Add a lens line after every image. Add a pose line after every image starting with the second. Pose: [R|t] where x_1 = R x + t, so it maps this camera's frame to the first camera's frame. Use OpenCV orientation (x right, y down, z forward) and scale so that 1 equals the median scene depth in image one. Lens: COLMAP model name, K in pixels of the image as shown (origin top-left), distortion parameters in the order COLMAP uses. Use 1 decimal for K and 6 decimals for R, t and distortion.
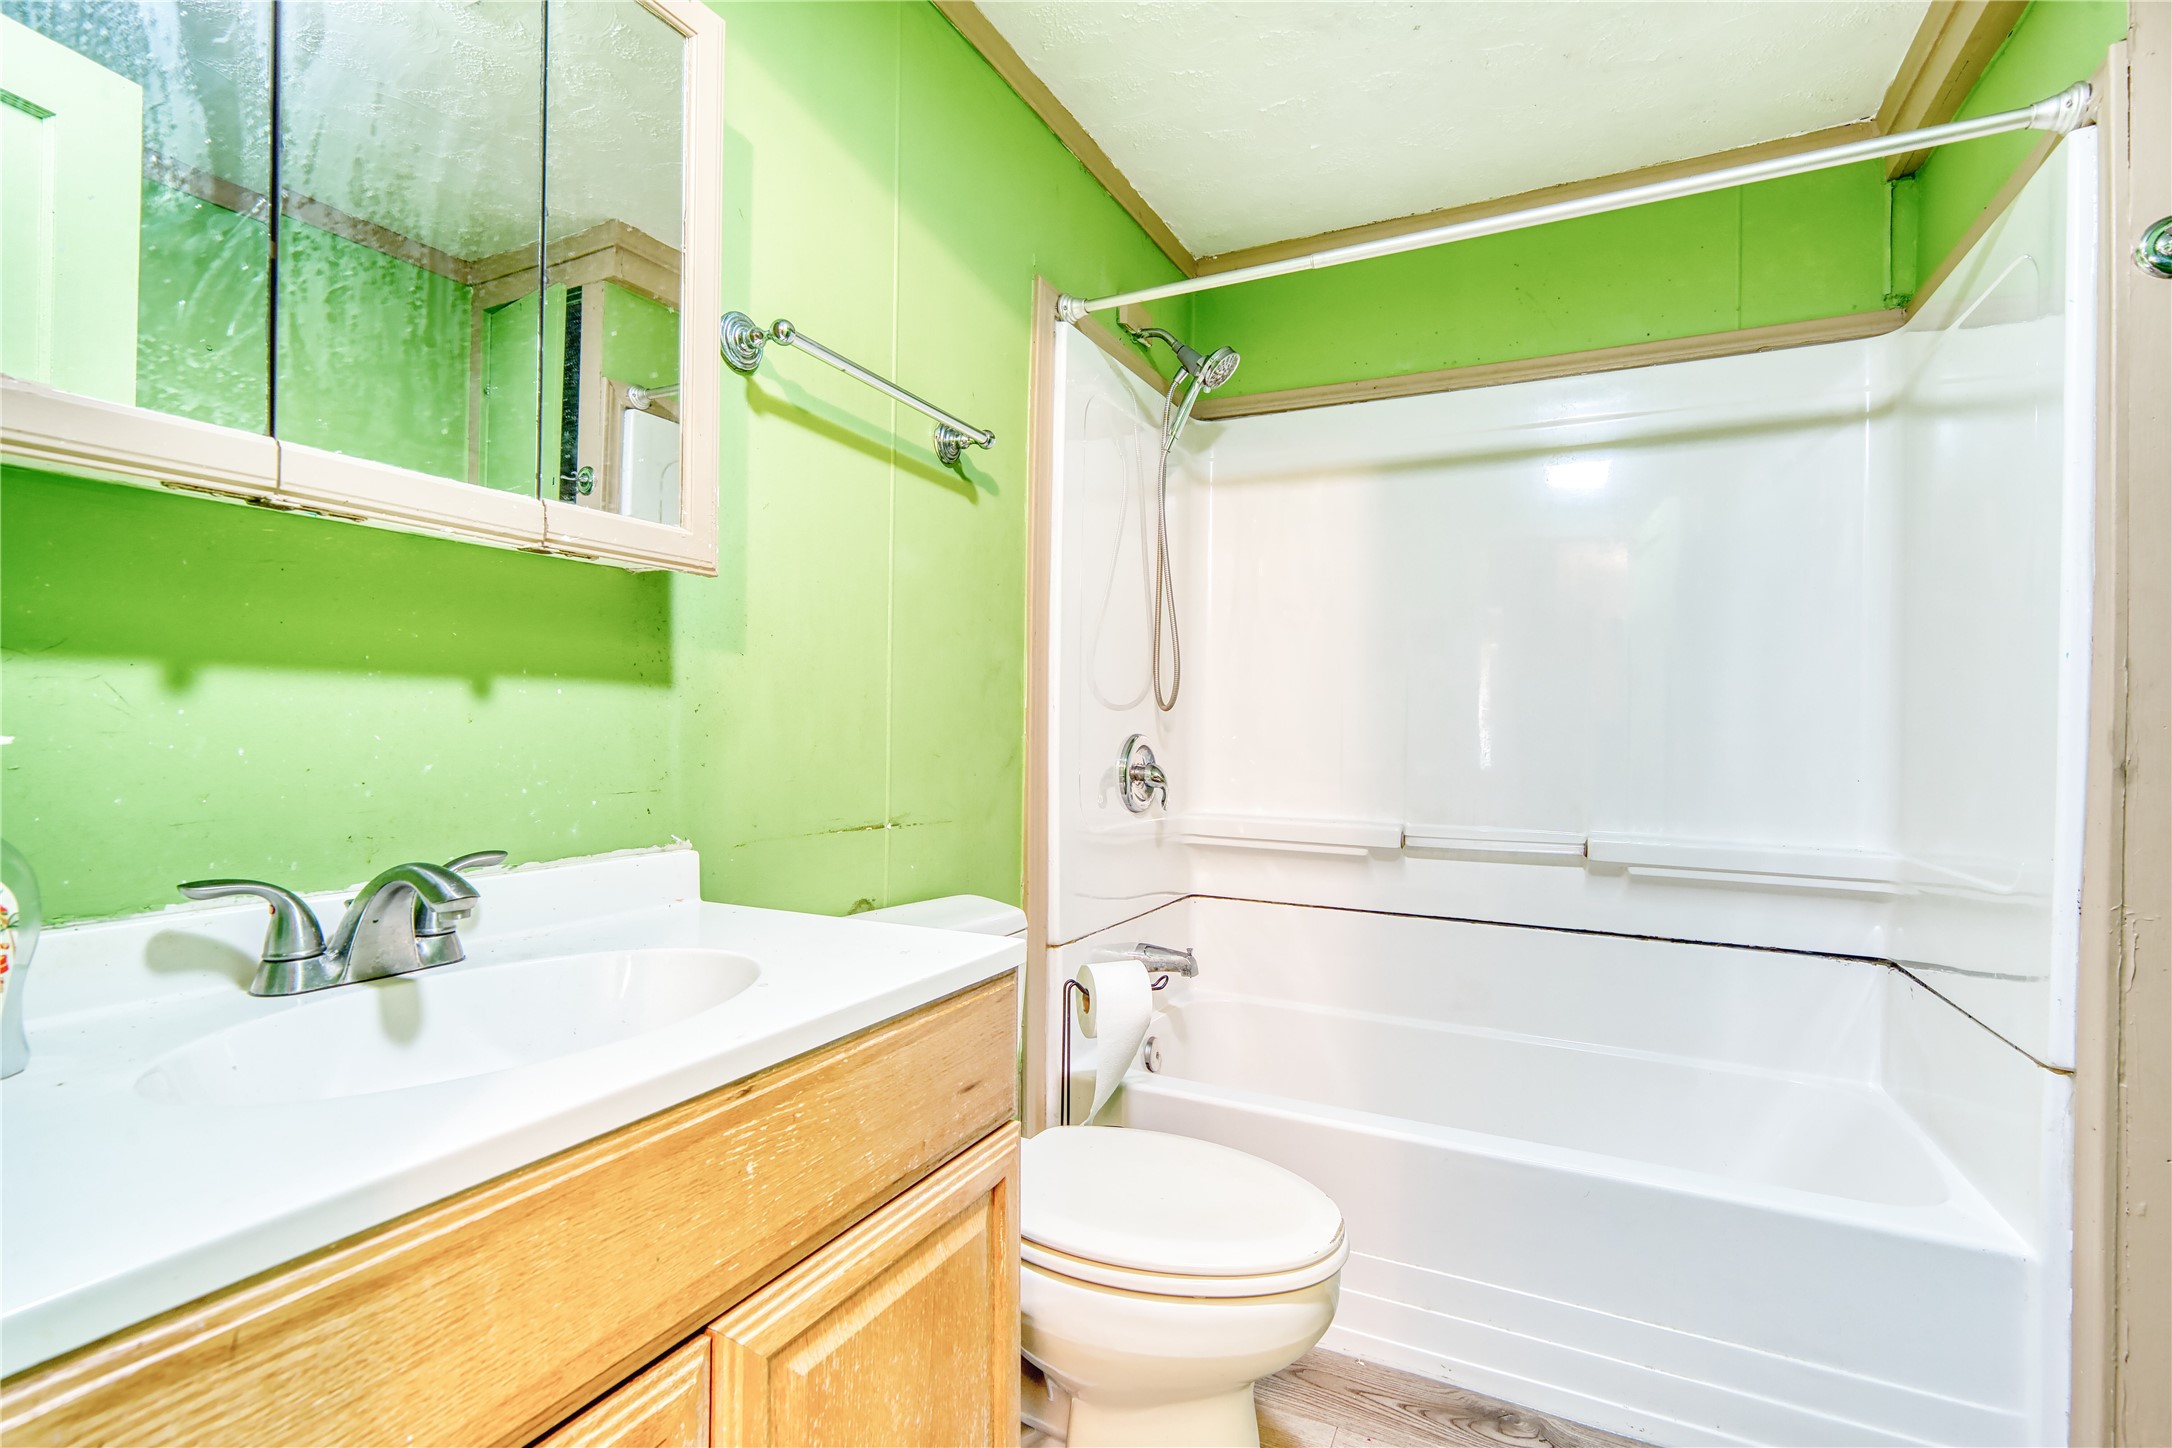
lens RADIAL K [[988.1, 0, 1086.0], [0, 988.1, 724.0], [0, 0, 1]] dist [0.003287, 0.001107]
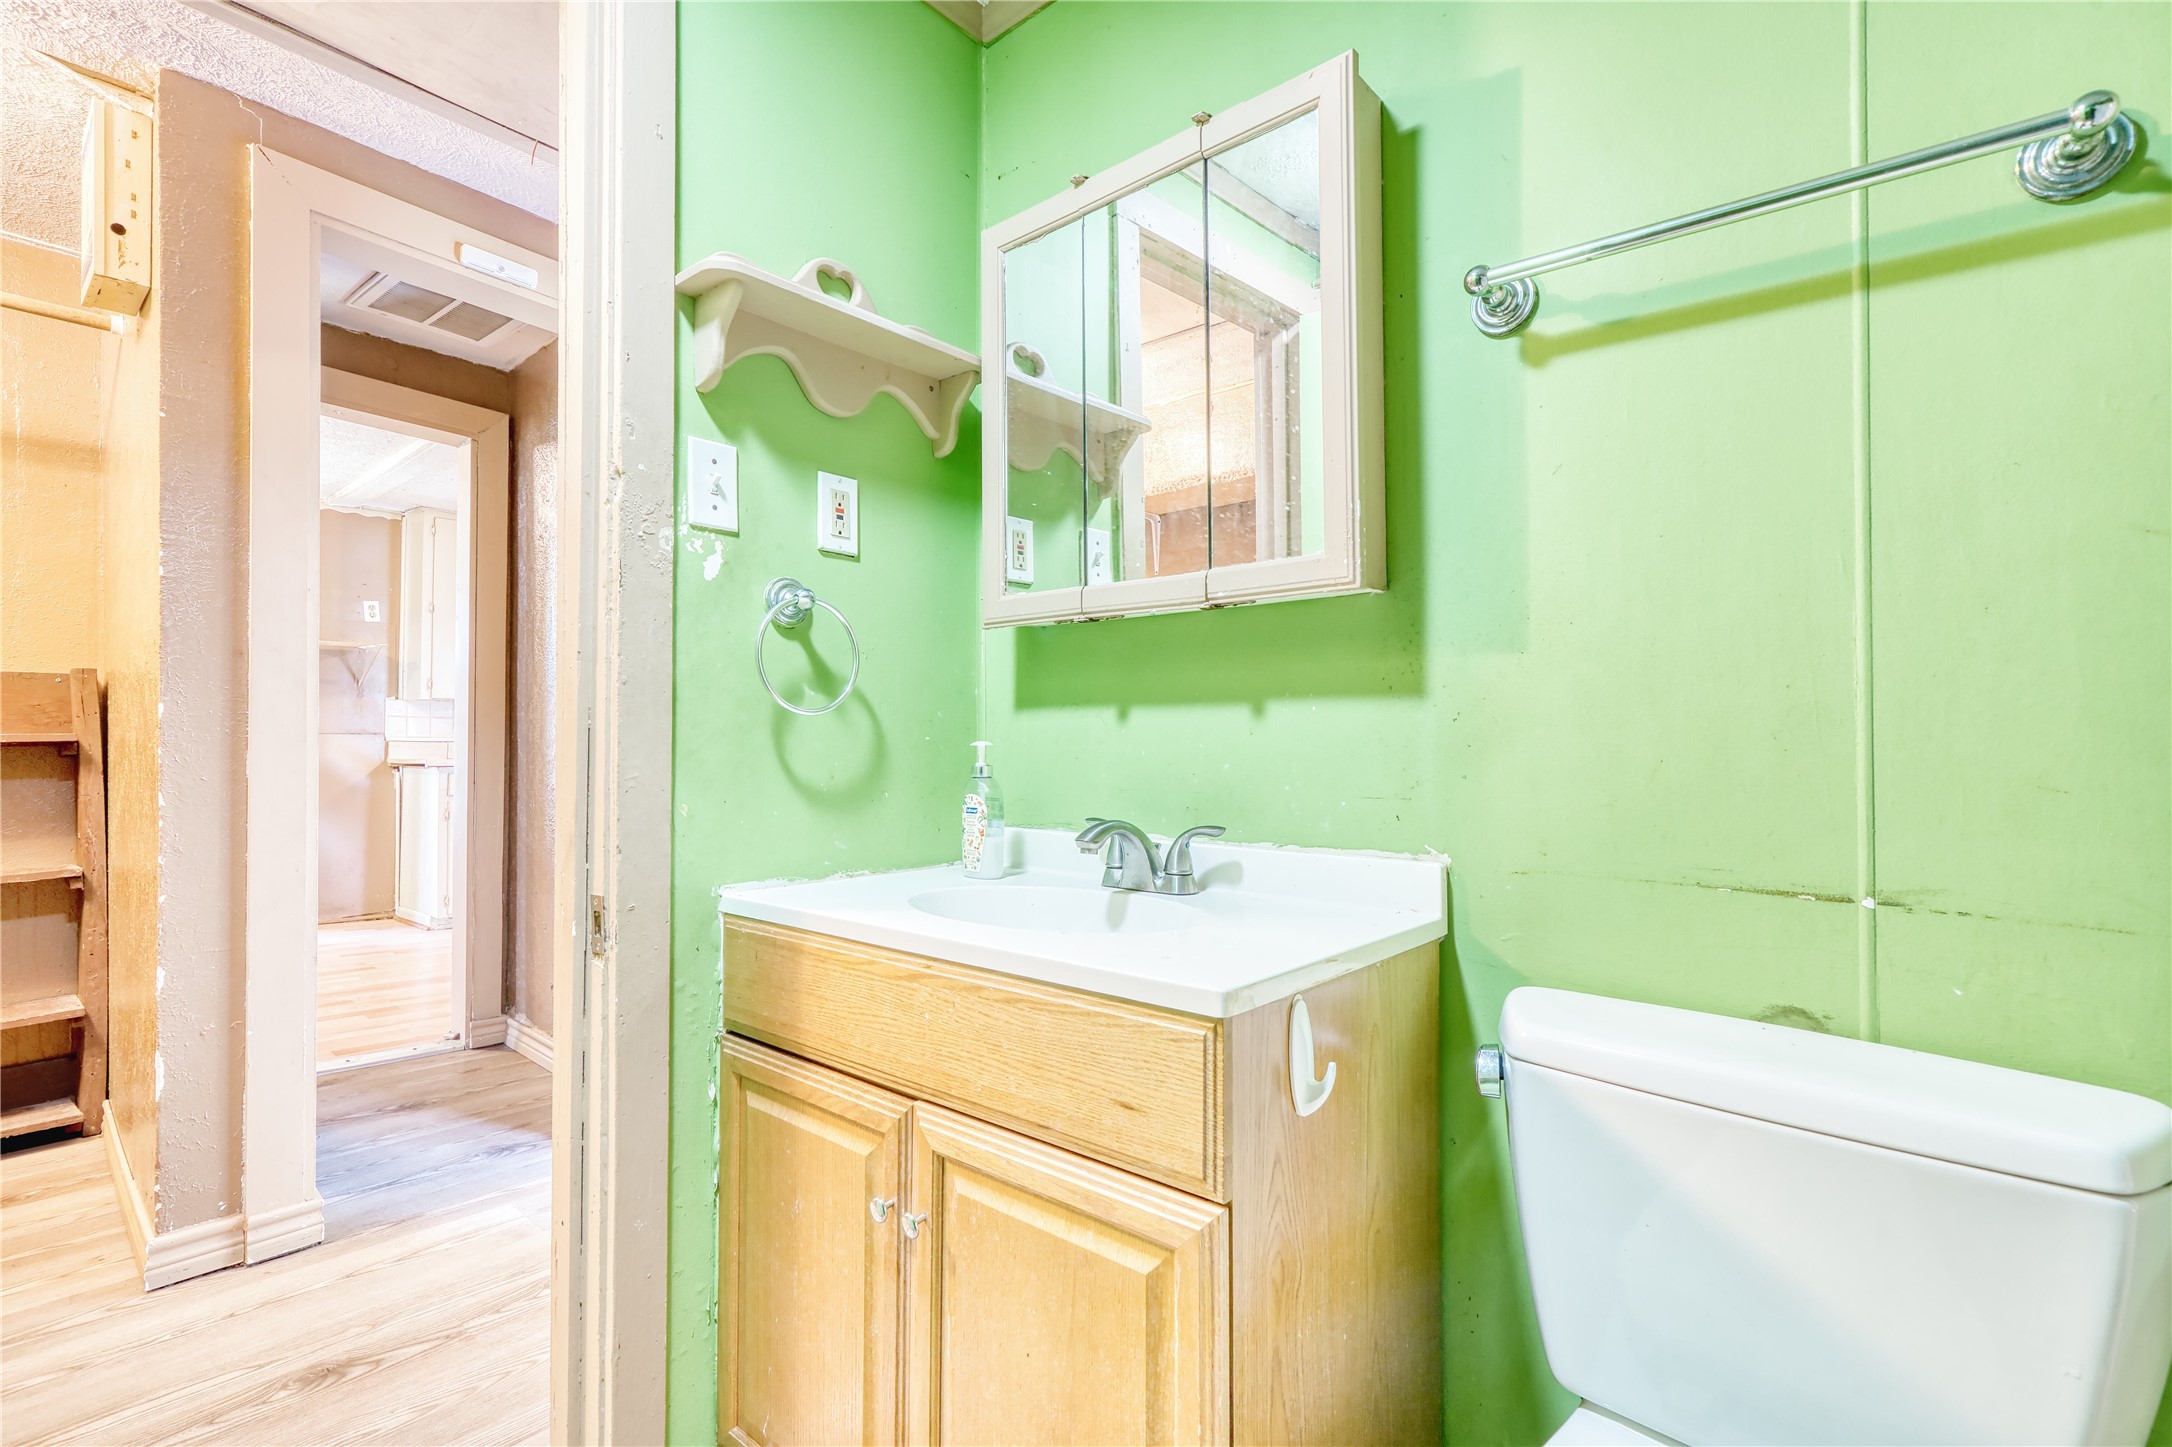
lens RADIAL K [[988.1, 0, 1086.0], [0, 988.1, 723.5], [0, 0, 1]] dist [0.003287, 0.001107]
pose [[-0.223169, -0.027861, -0.974382, 0.646587], [0.000169, 0.999590, -0.028620, 0.018458], [0.974780, -0.006552, -0.223073, 0.910652]]
